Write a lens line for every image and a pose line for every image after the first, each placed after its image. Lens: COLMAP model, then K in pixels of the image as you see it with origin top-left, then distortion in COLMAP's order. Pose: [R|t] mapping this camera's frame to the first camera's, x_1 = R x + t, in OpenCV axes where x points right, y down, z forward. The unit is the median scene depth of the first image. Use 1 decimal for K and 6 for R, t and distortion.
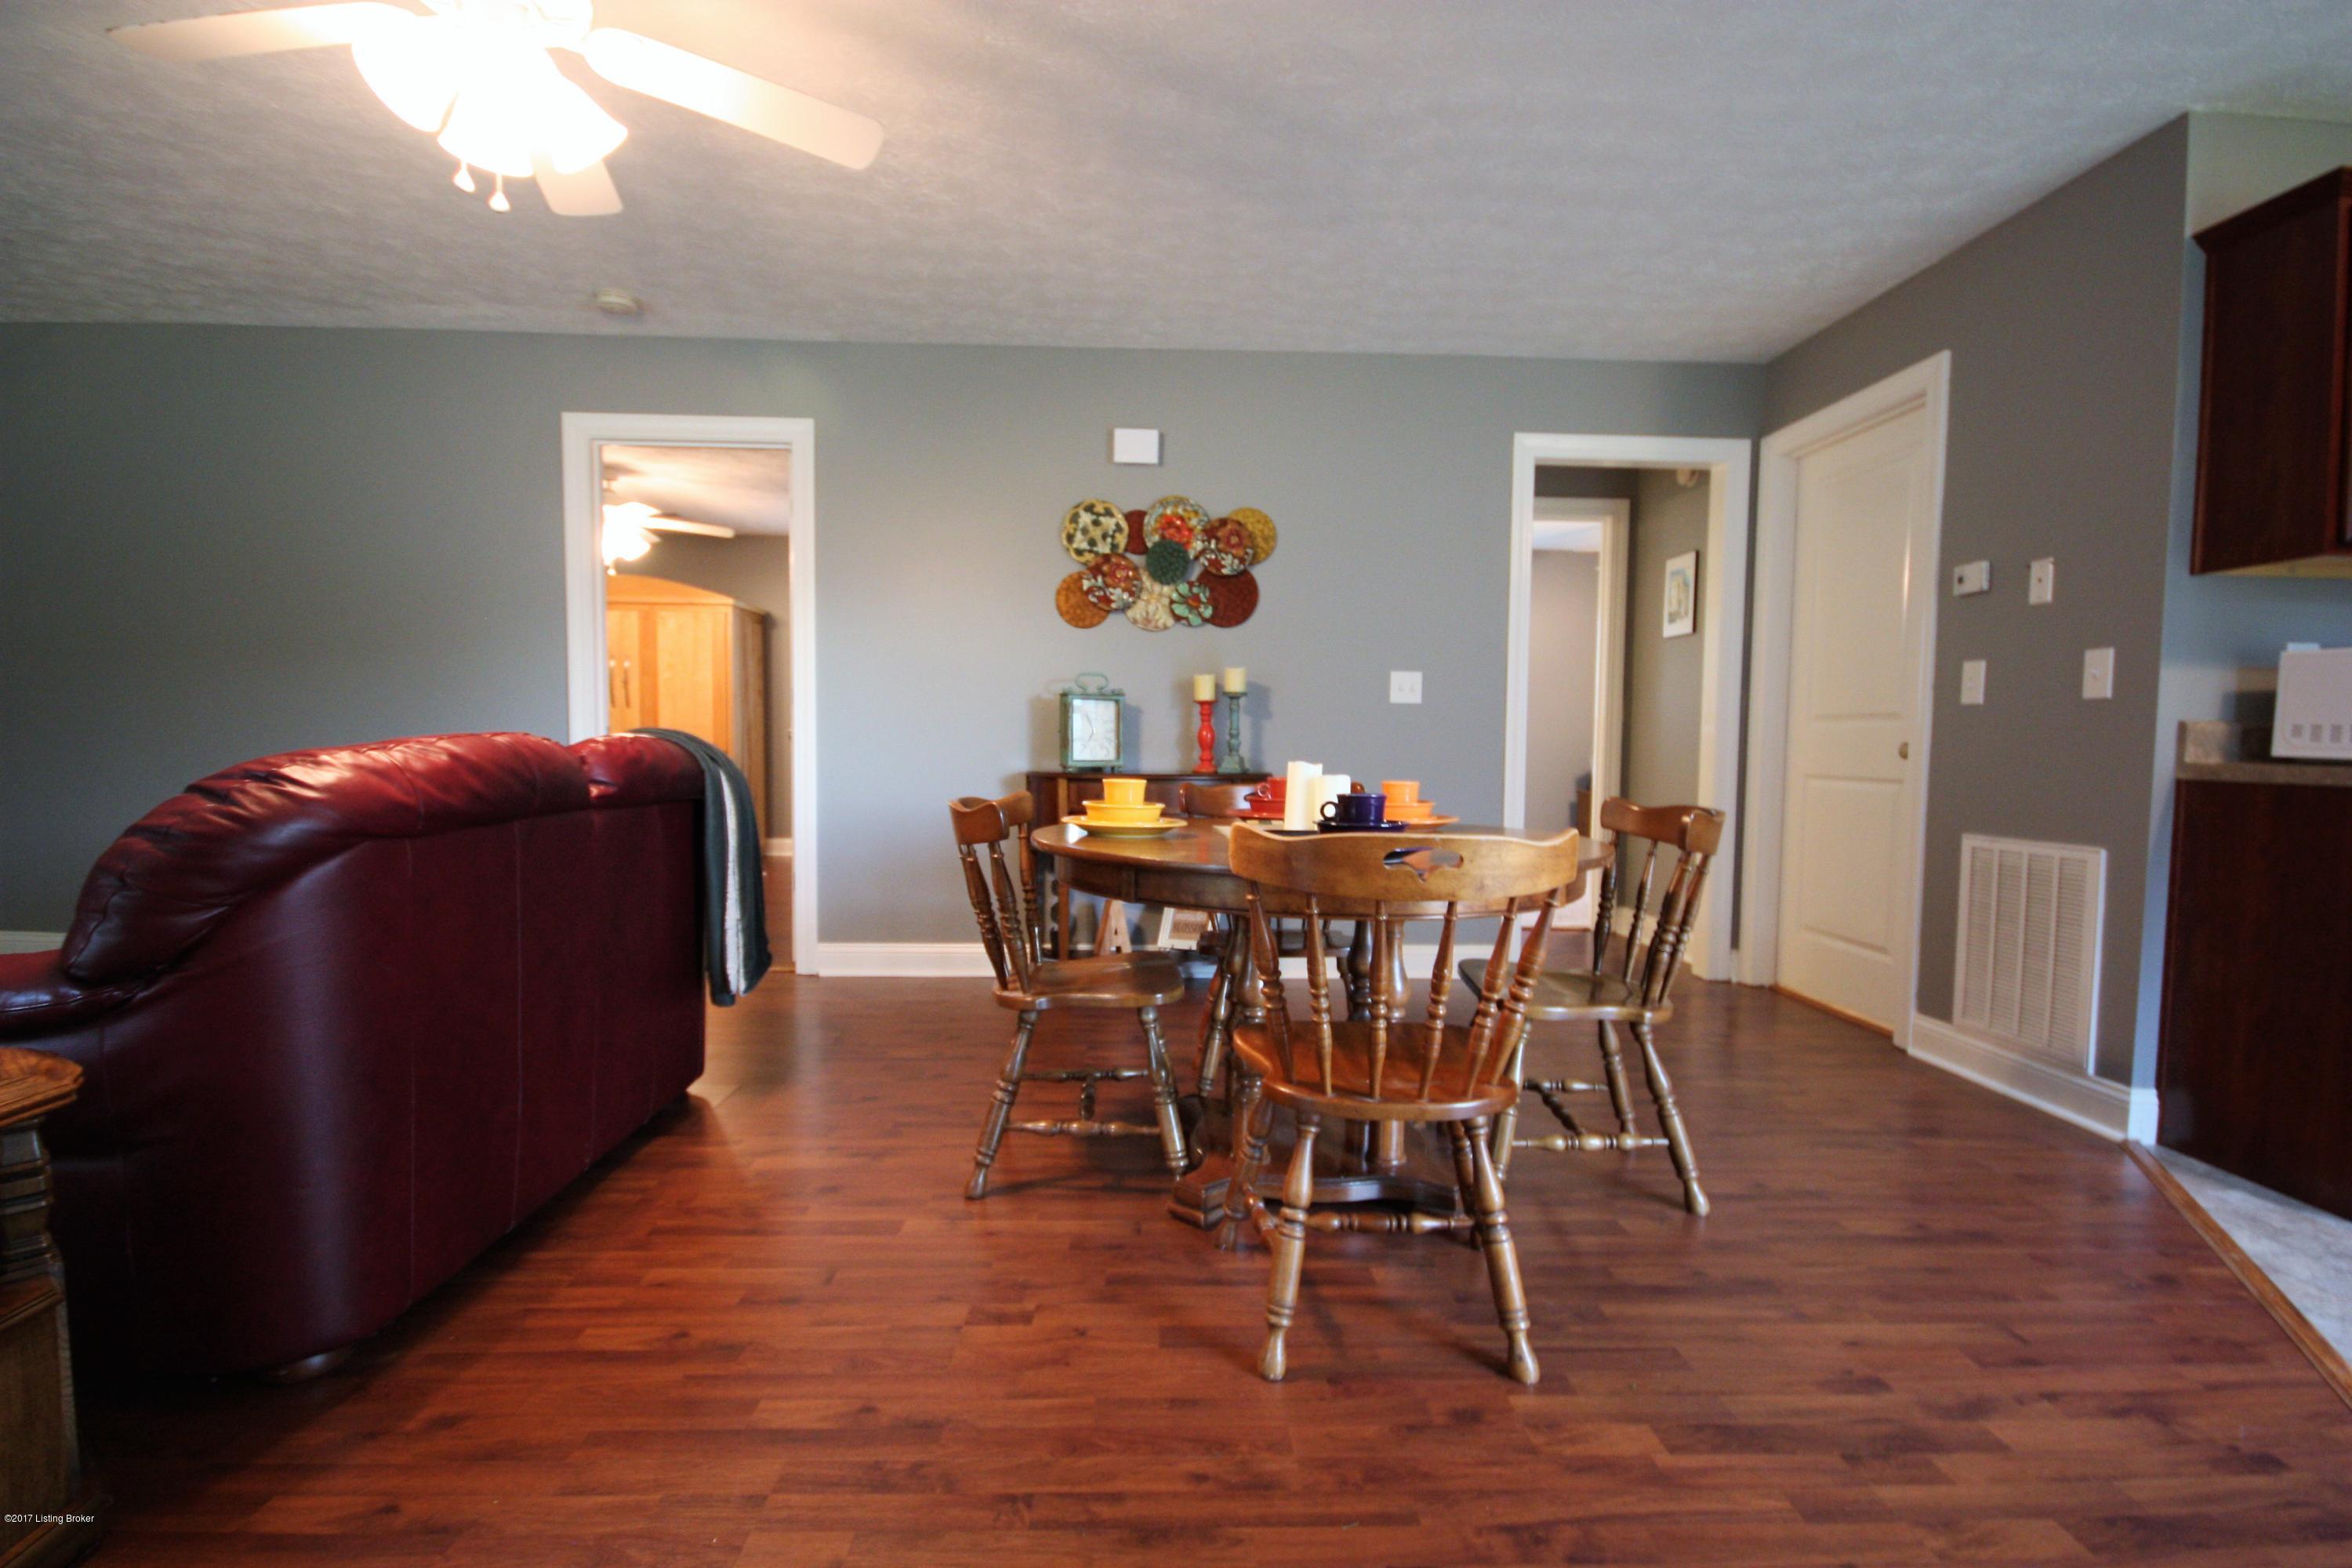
lens RADIAL K [[1096.8, 0, 1180.5], [0, 1096.8, 802.3], [0, 0, 1]] dist [0.027578, -0.021611]
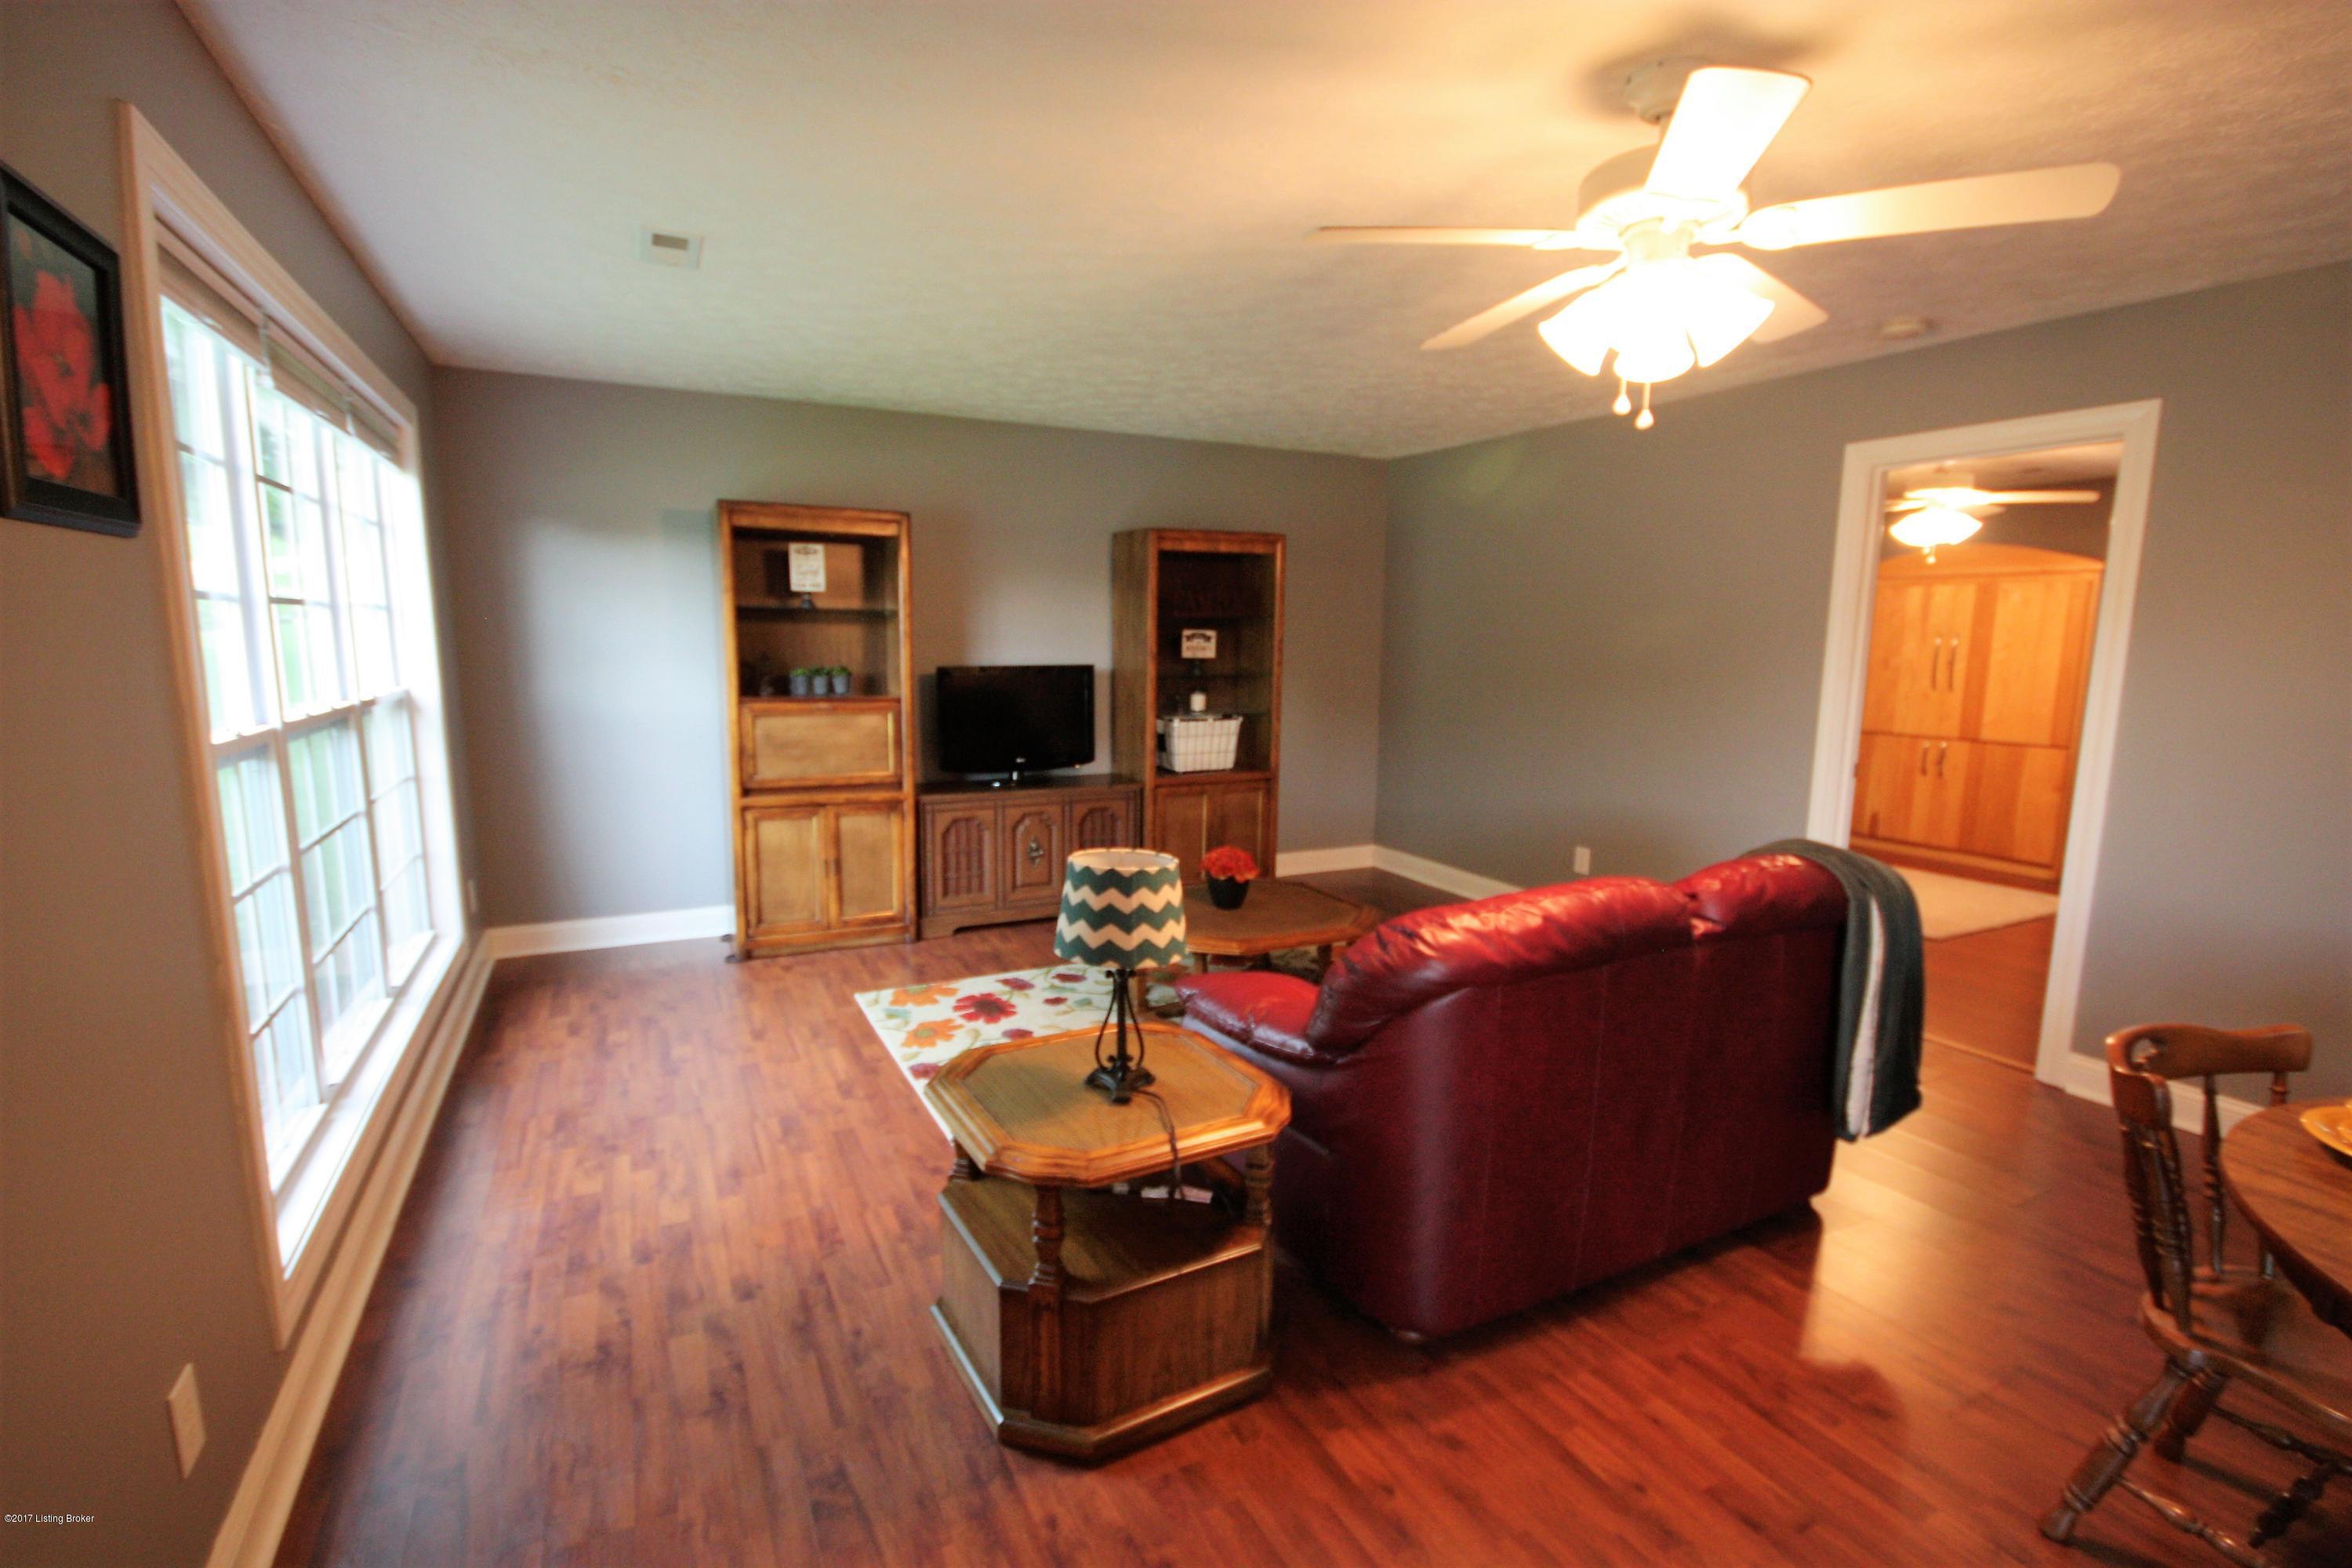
lens RADIAL K [[1084.0, 0, 1181.7], [0, 1084.0, 798.9], [0, 0, 1]] dist [-0.009916, 0.000243]
pose [[0.423647, 0.128581, -0.896655, 0.150689], [-0.055365, 0.991699, 0.116052, -0.195053], [0.904134, 0.000478, 0.427249, 0.088348]]
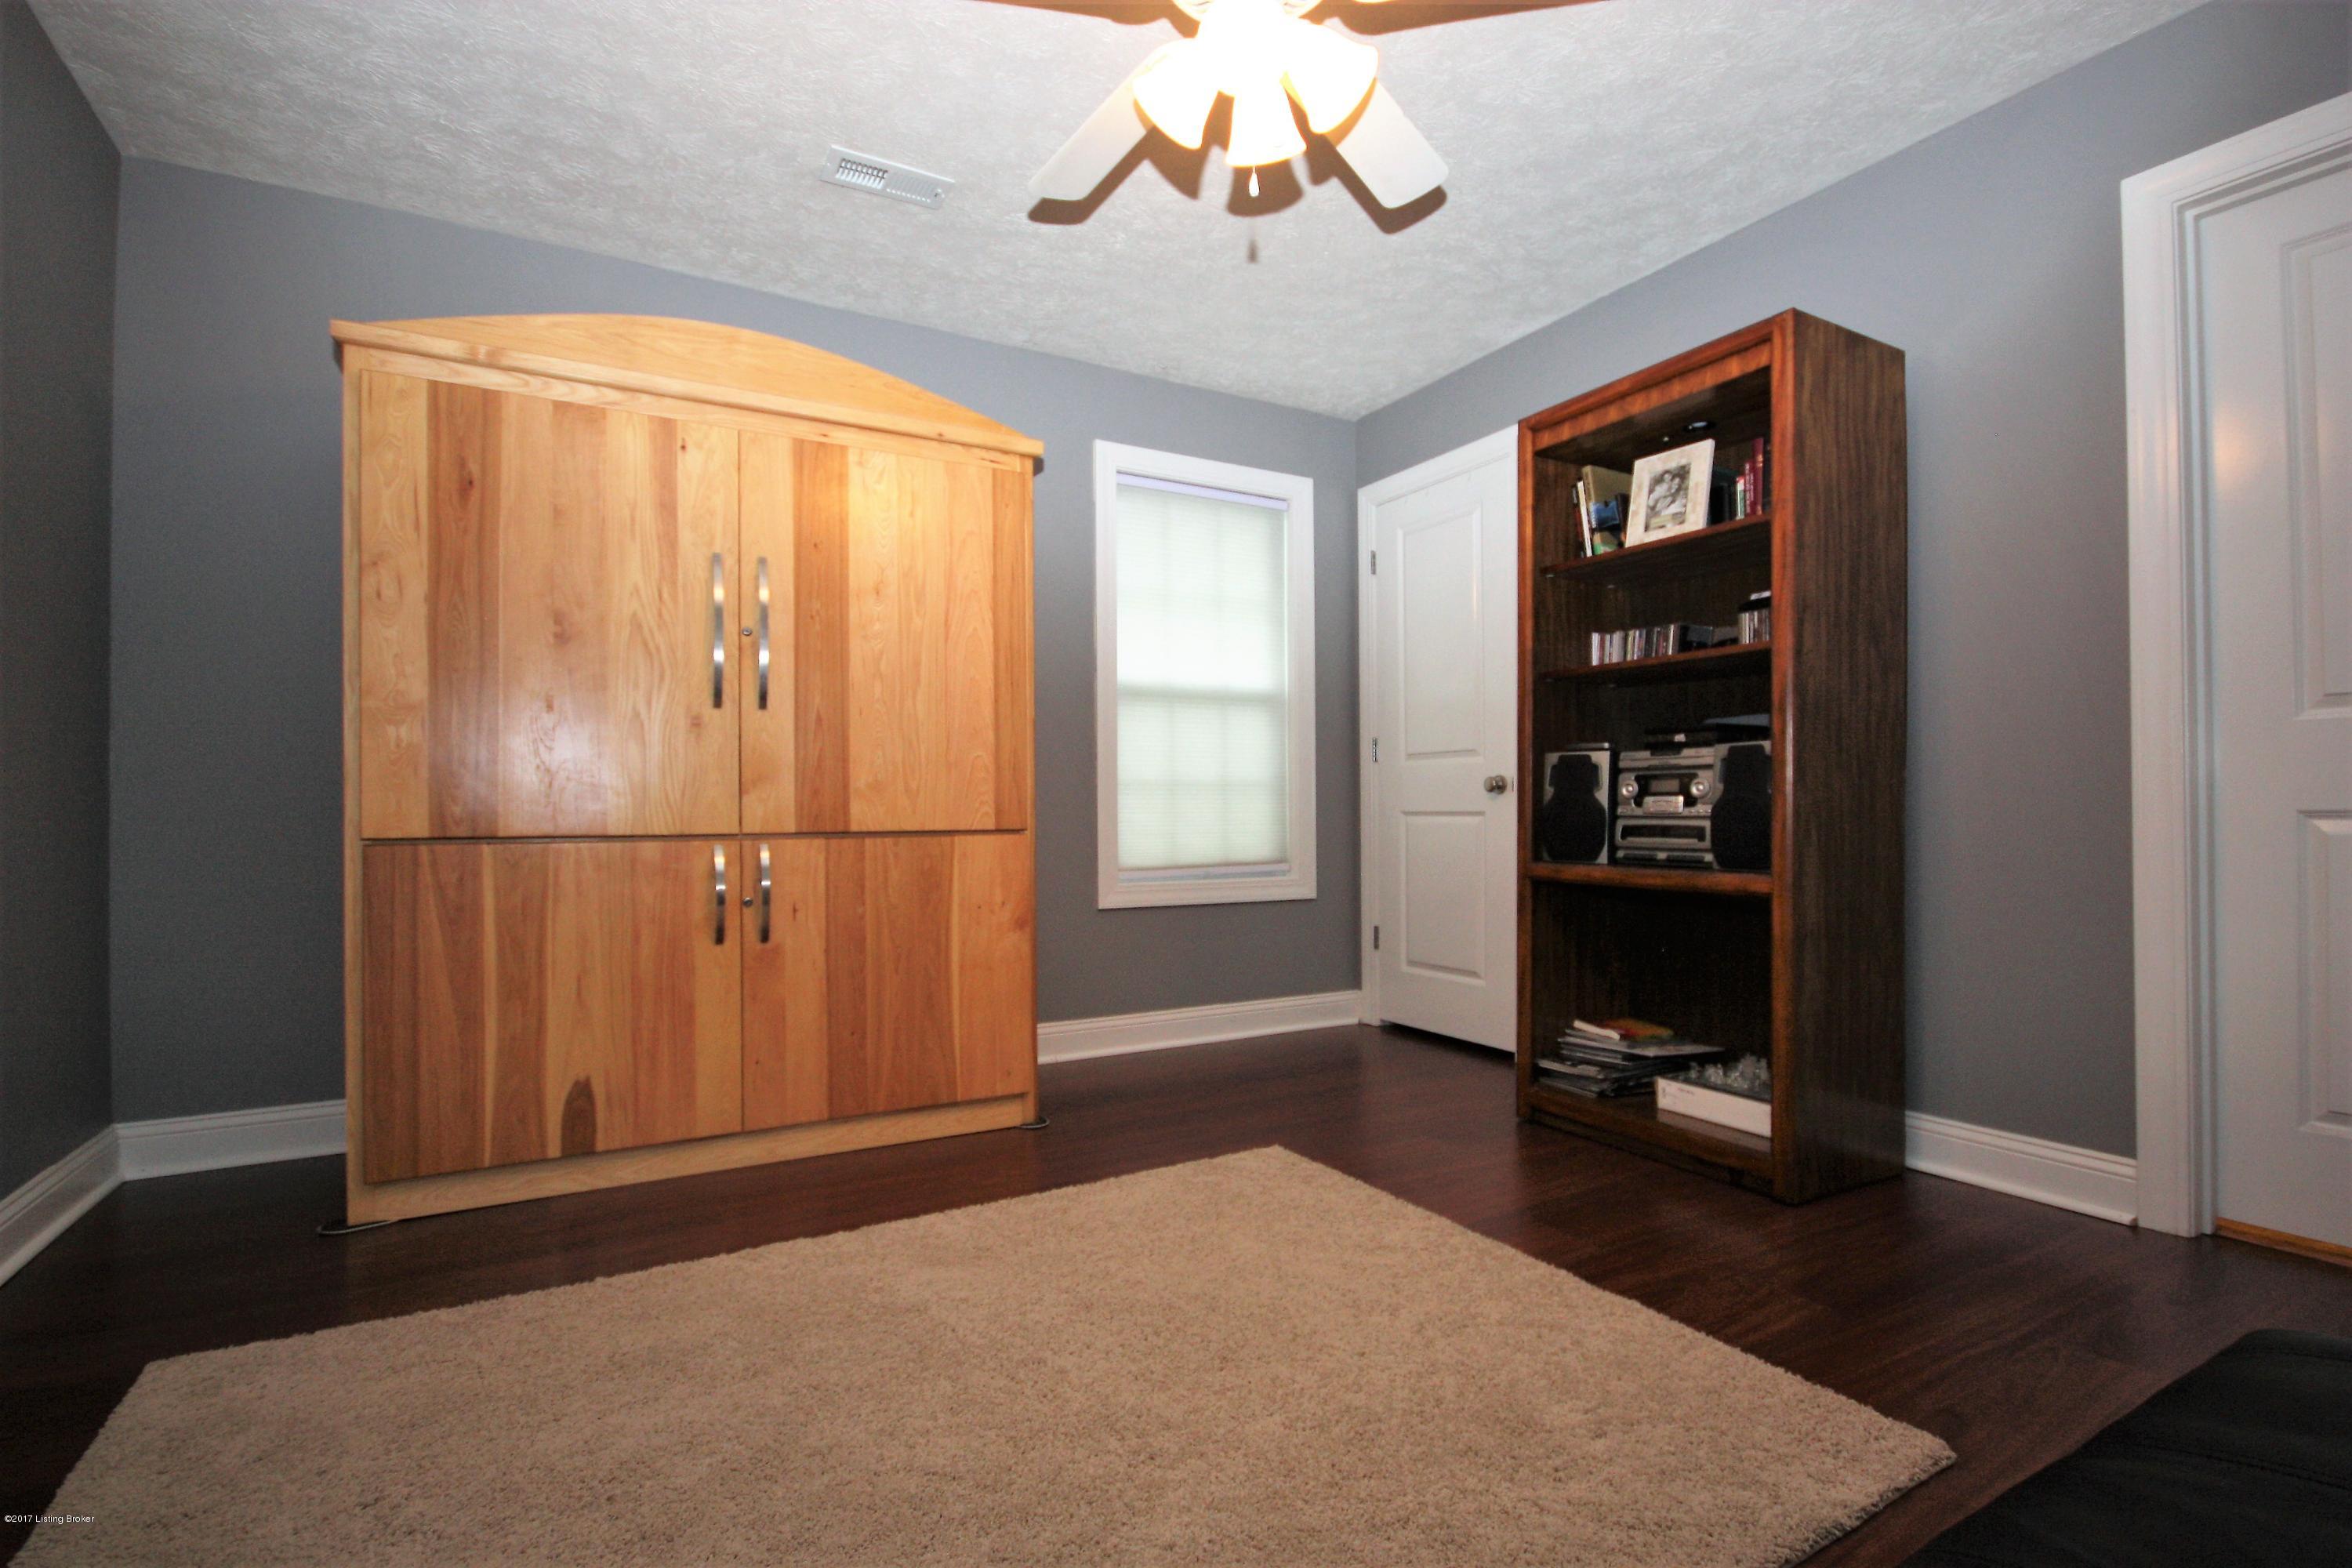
lens RADIAL K [[1096.8, 0, 1180.5], [0, 1096.8, 802.3], [0, 0, 1]] dist [0.027578, -0.021611]
pose [[0.887037, -0.007583, 0.461636, -1.623741], [0.038017, 0.997669, -0.056662, -0.094905], [-0.460130, 0.067812, 0.885258, 1.889410]]
